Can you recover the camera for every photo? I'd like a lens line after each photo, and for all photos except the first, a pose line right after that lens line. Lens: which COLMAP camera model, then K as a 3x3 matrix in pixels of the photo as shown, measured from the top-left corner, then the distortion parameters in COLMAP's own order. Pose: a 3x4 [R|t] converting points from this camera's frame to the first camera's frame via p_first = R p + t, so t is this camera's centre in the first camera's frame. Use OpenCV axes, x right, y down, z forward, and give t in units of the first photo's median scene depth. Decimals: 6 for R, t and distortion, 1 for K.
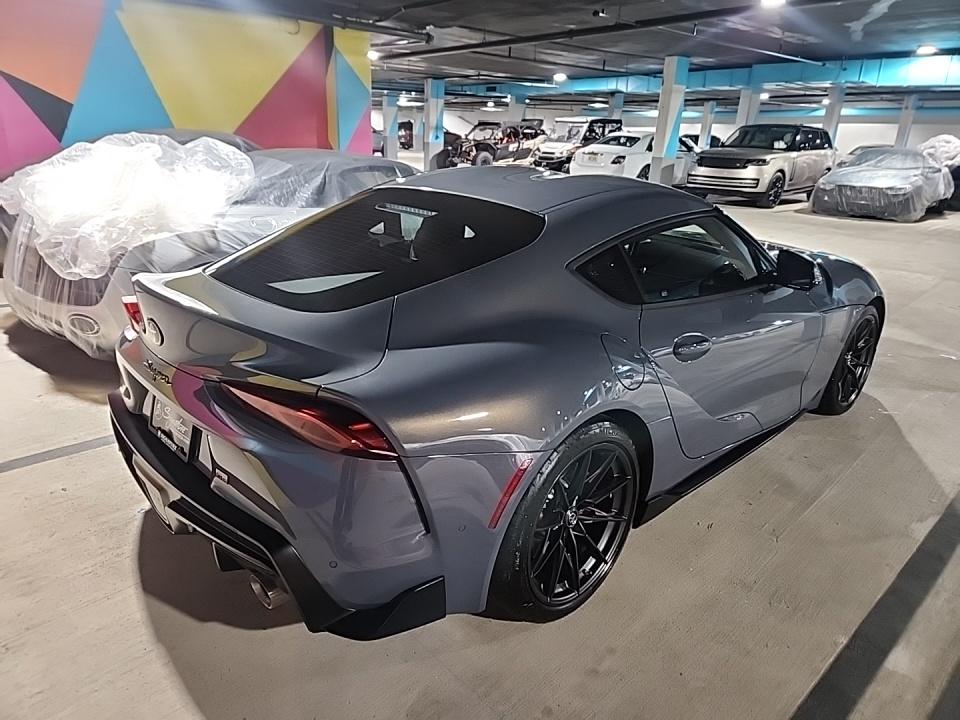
lens RADIAL K [[670.0, 0, 480.0], [0, 670.0, 360.0], [0, 0, 1]] dist [0.002030, -0.009177]
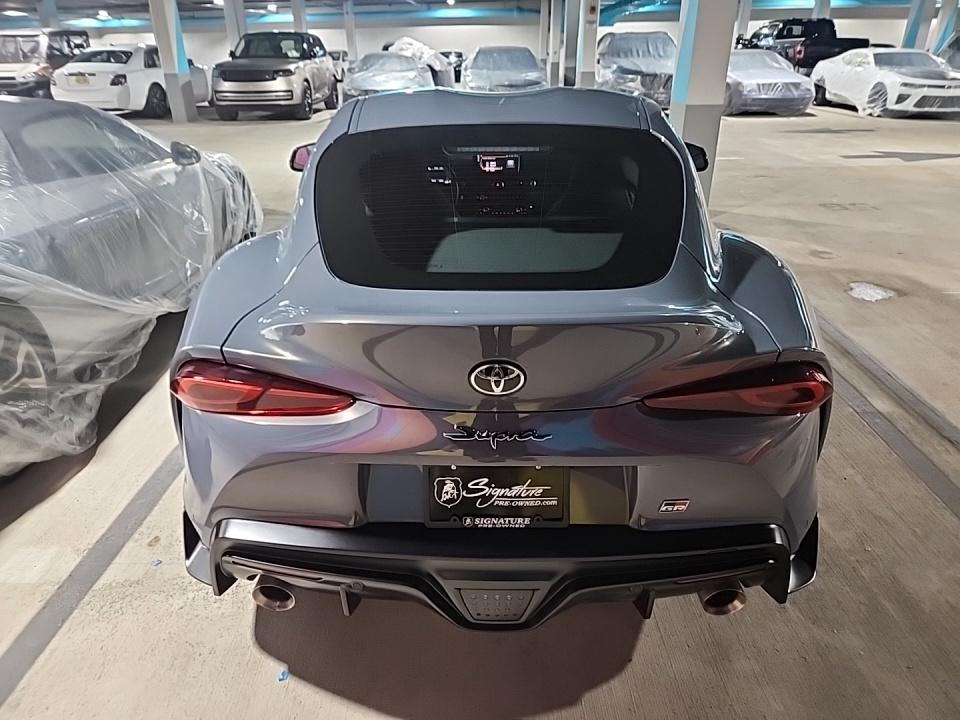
lens RADIAL K [[670.0, 0, 480.0], [0, 670.0, 360.0], [0, 0, 1]] dist [0.002030, -0.009177]
pose [[0.714038, -0.326001, 0.619575, -0.112494], [0.251613, 0.945337, 0.207432, -0.024496], [-0.653331, 0.007779, 0.757033, 0.061354]]
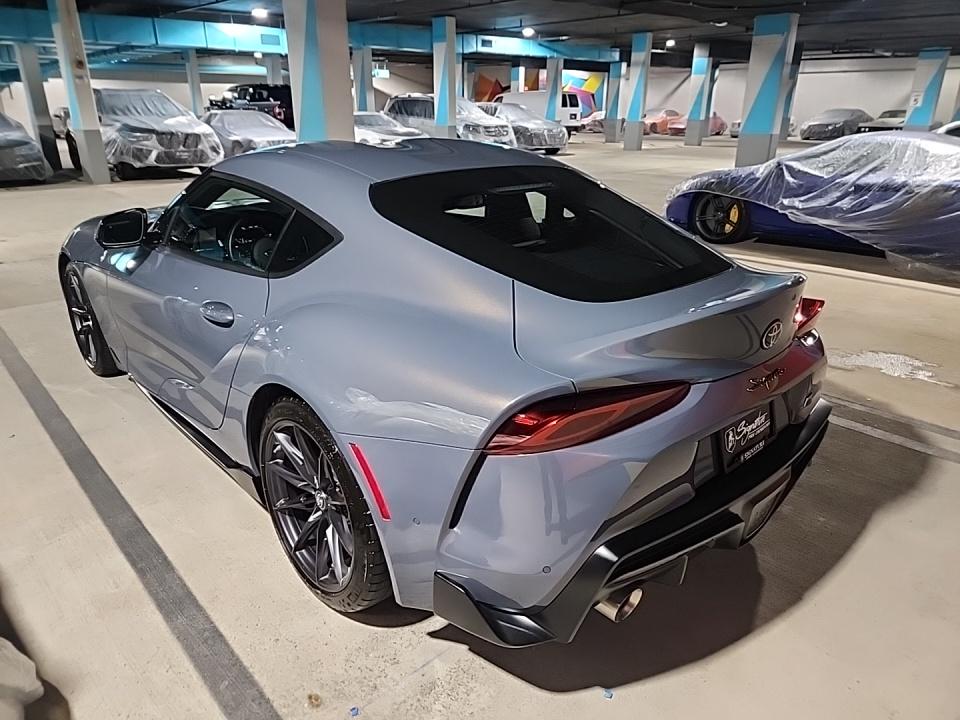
lens RADIAL K [[670.0, 0, 480.0], [0, 670.0, 360.0], [0, 0, 1]] dist [0.002030, -0.009177]
pose [[0.002415, -0.371656, 0.928367, -0.170348], [0.304485, 0.884561, 0.353327, -0.057766], [-0.952514, 0.281821, 0.115300, 0.162799]]
